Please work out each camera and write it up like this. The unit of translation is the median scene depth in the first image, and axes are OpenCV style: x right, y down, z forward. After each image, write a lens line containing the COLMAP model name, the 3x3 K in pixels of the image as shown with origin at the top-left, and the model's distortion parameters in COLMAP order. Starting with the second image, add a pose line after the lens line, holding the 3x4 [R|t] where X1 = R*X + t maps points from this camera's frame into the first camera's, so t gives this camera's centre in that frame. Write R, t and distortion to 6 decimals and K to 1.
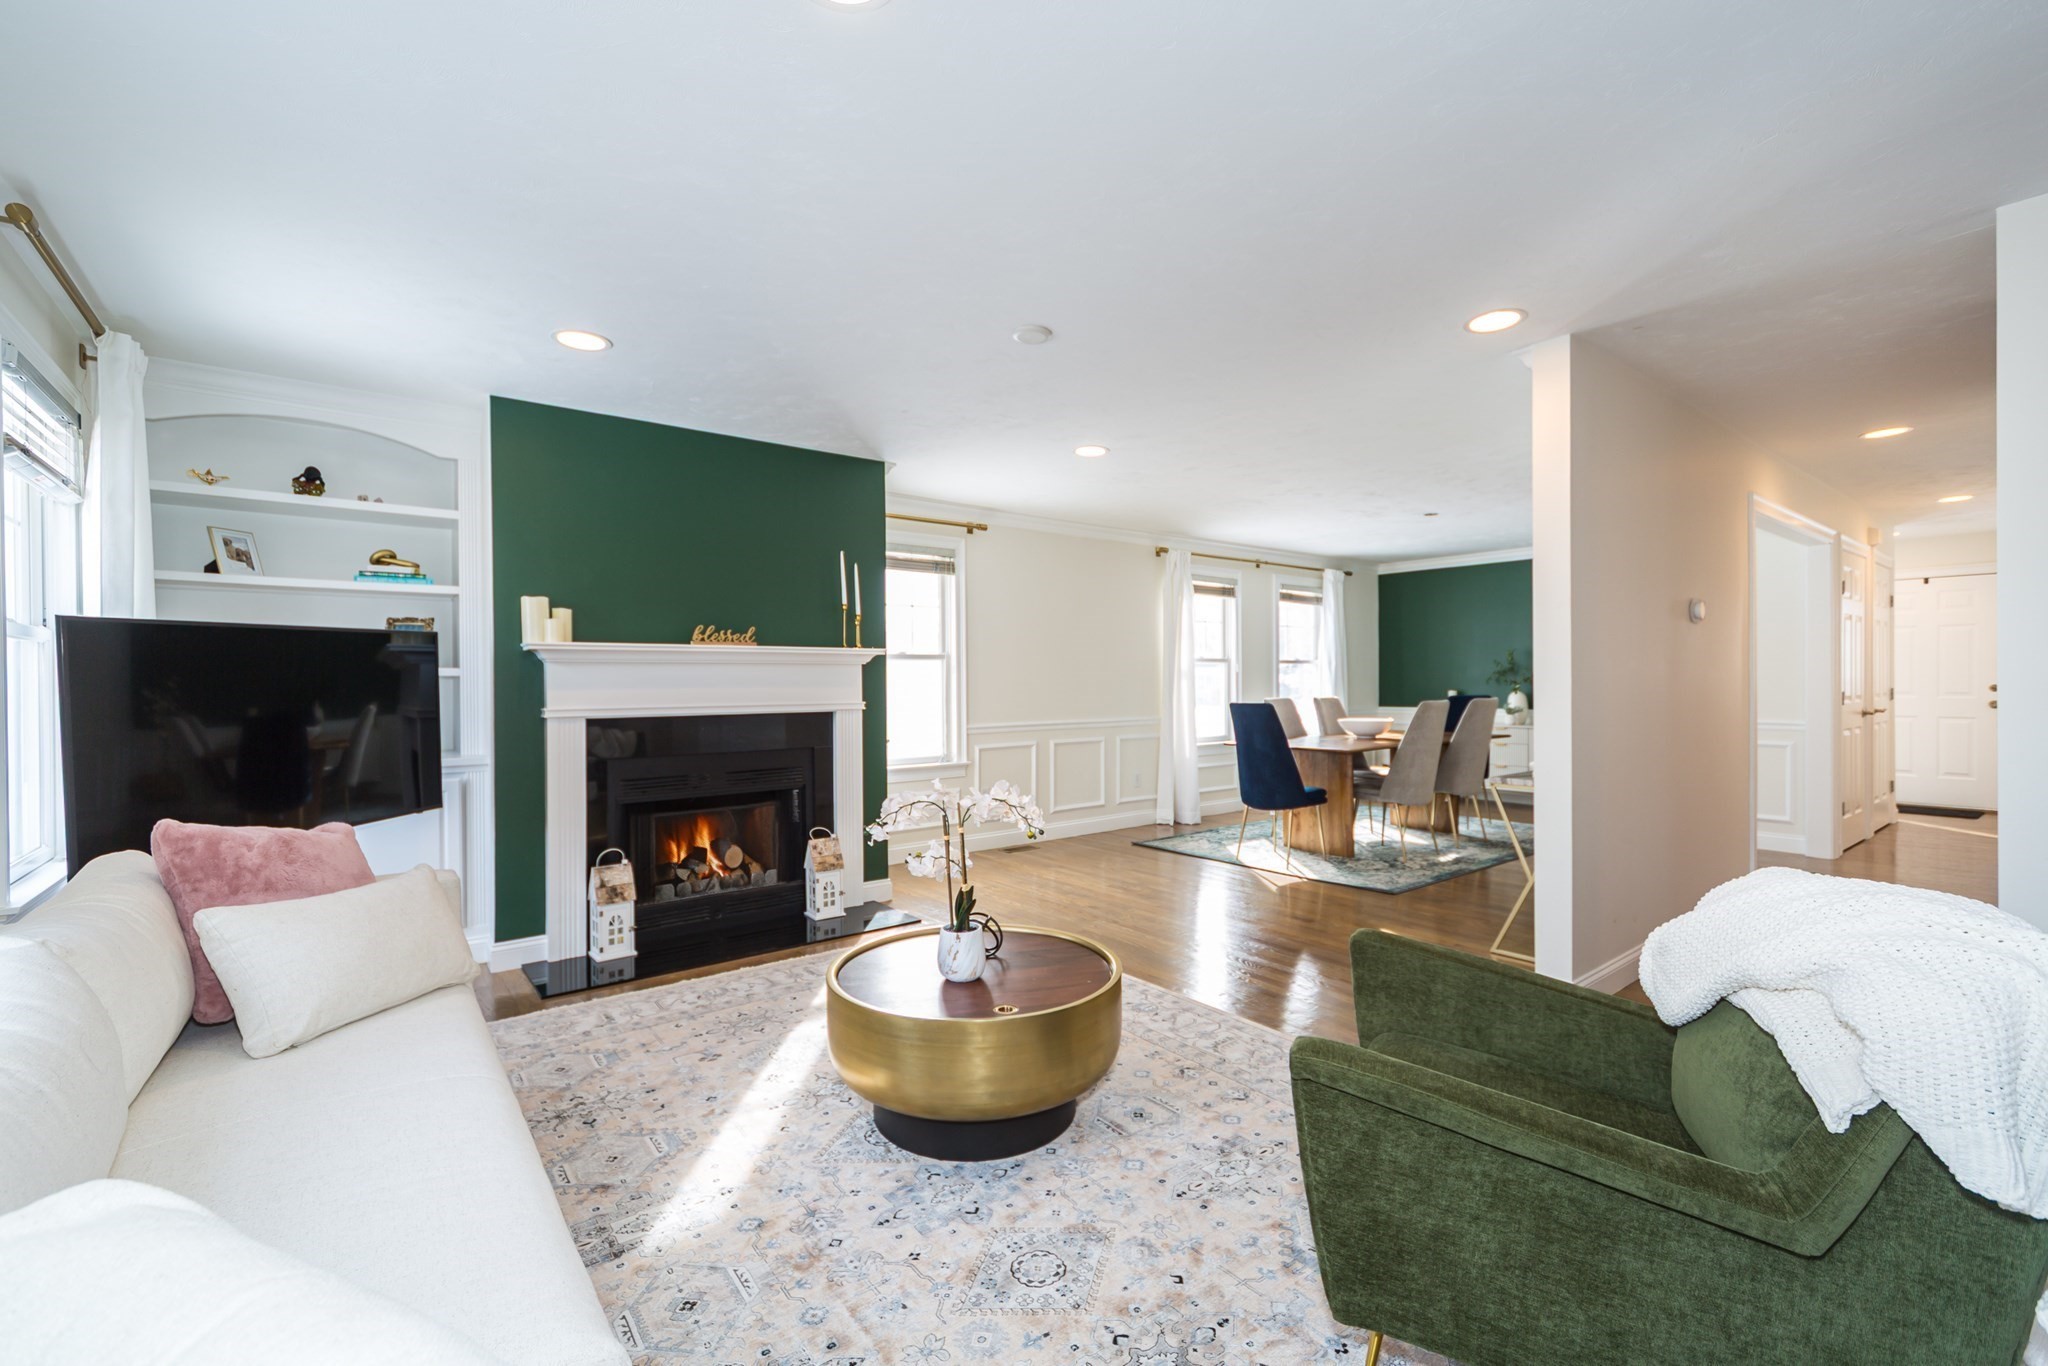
lens RADIAL K [[864.9, 0, 1033.5], [0, 864.9, 685.5], [0, 0, 1]] dist [0.004077, -0.000698]
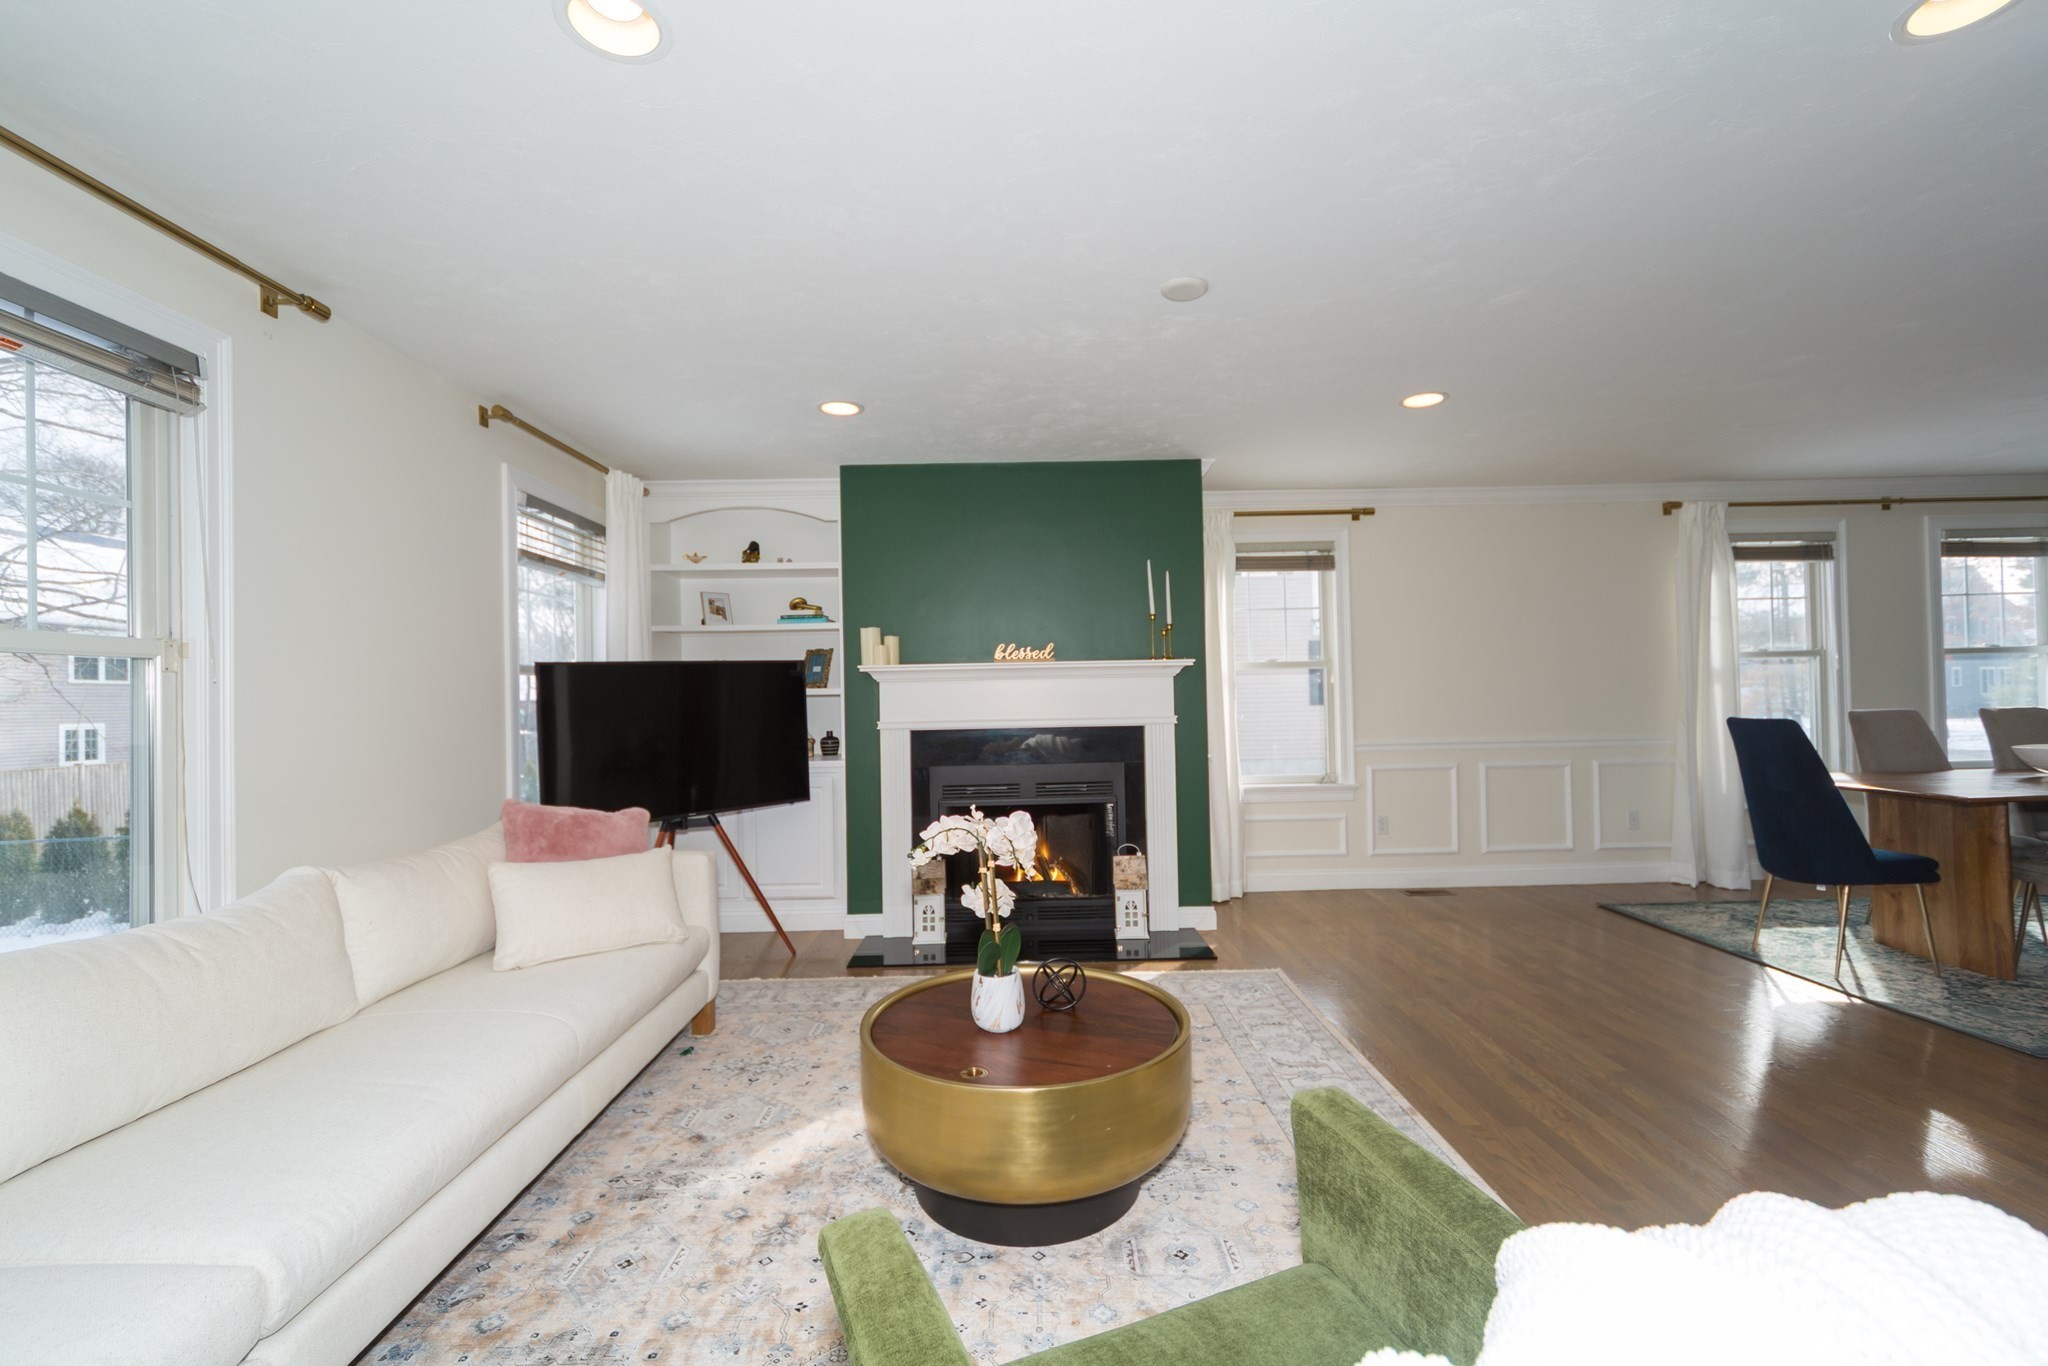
lens RADIAL K [[864.9, 0, 1029.8], [0, 864.9, 683.4], [0, 0, 1]] dist [0.004077, -0.000698]
pose [[0.793286, -0.018059, -0.608581, 0.307143], [0.012077, 0.999830, -0.013926, -0.006465], [0.608729, 0.003697, 0.793370, 0.182118]]
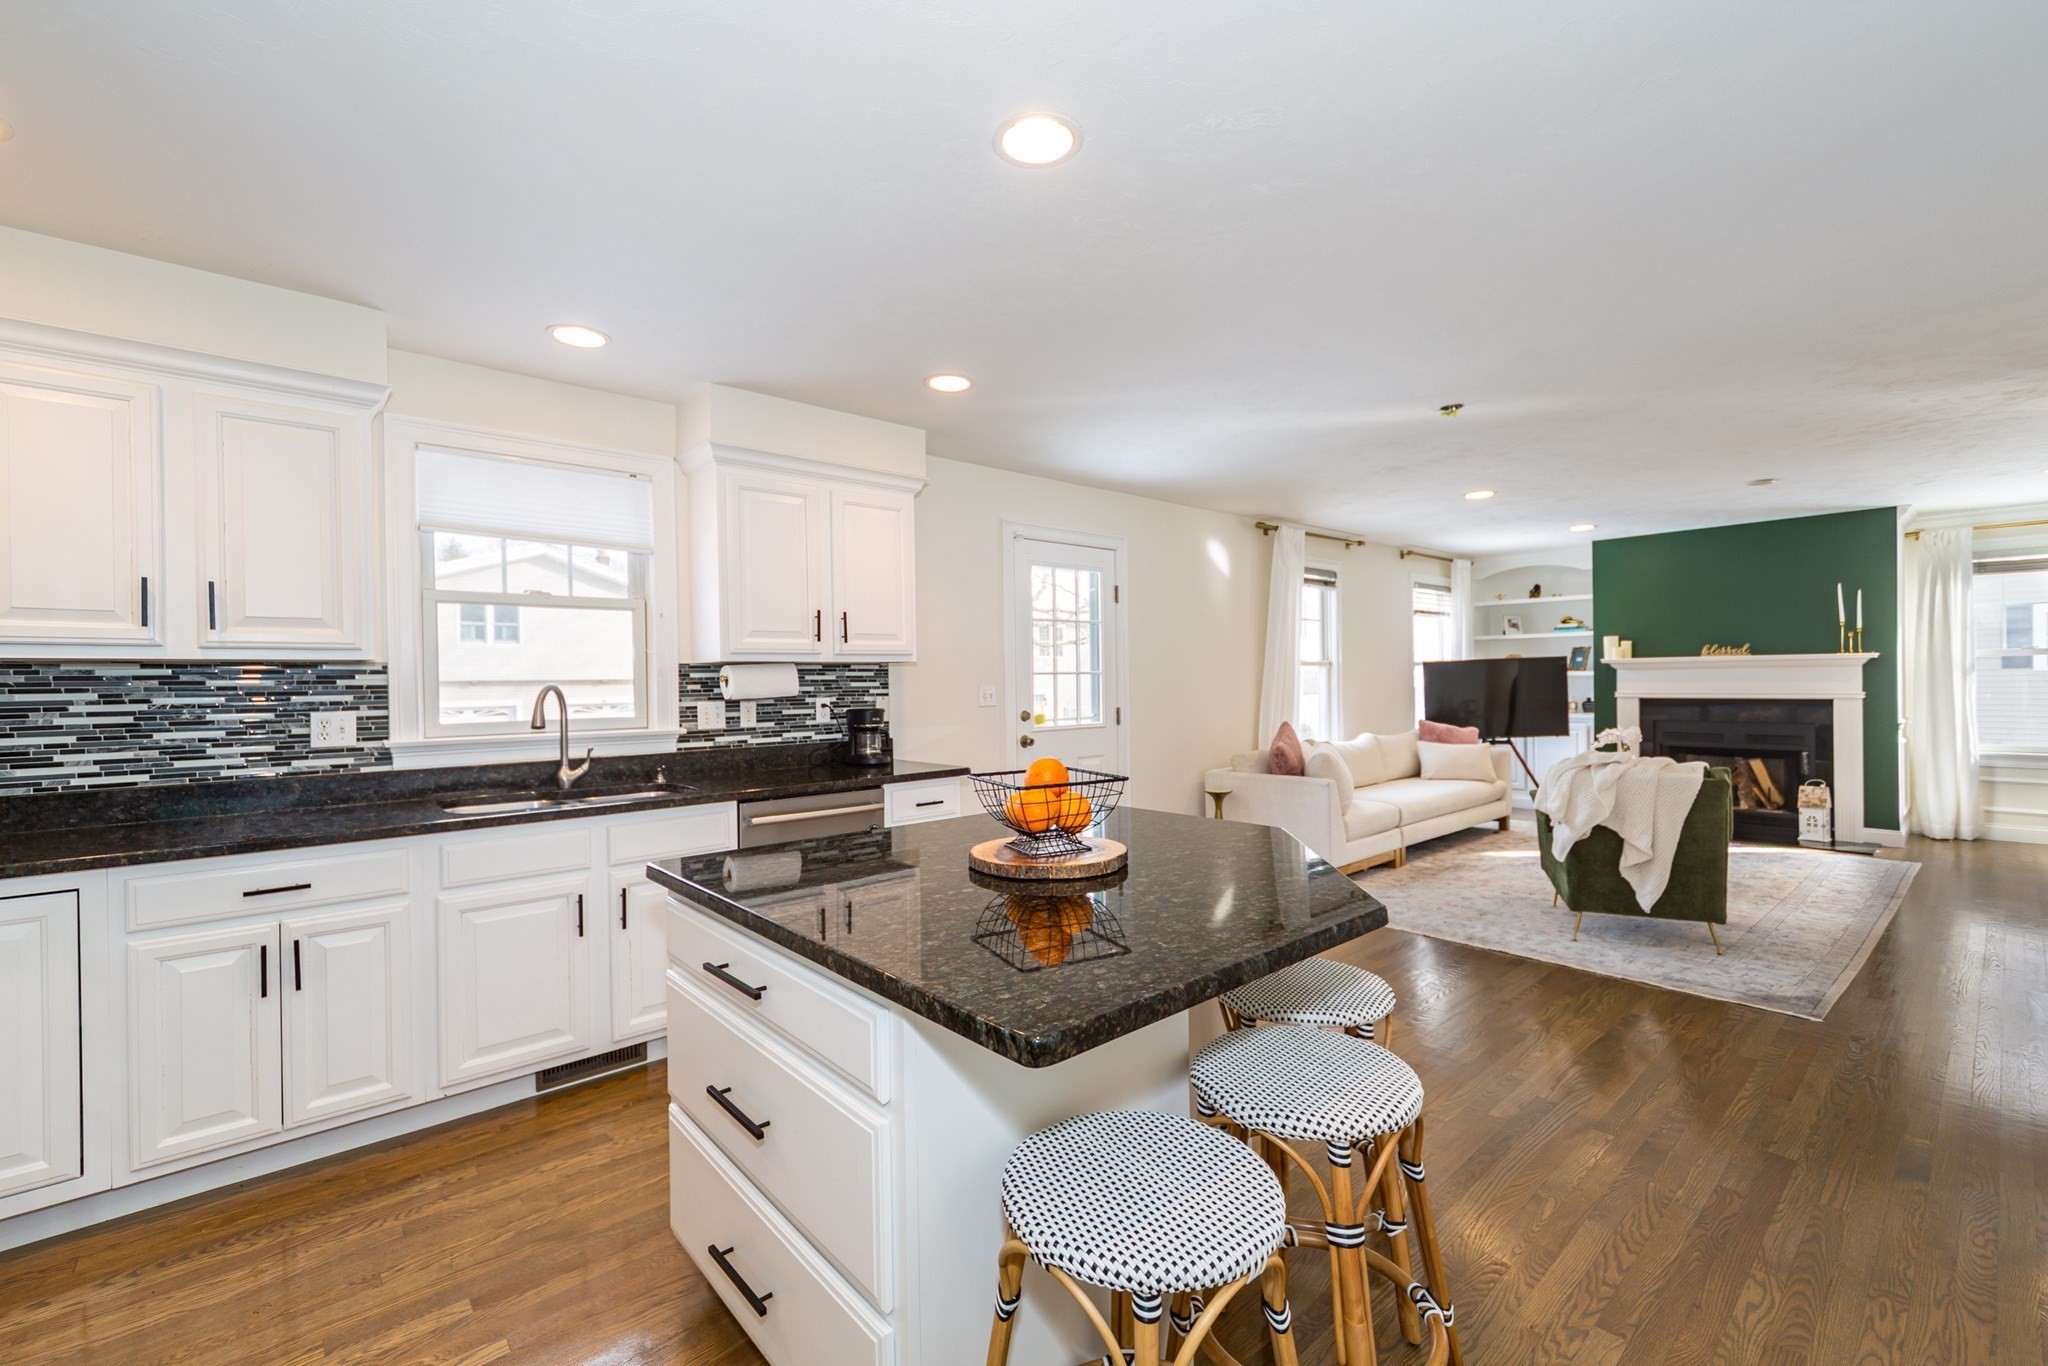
lens RADIAL K [[864.9, 0, 1021.5], [0, 864.9, 686.1], [0, 0, 1]] dist [0.004077, -0.000698]
pose [[0.043604, 0.012810, -0.998967, 1.315191], [0.010749, 0.999854, 0.013291, -0.027333], [0.998991, -0.011318, 0.043460, -0.434699]]
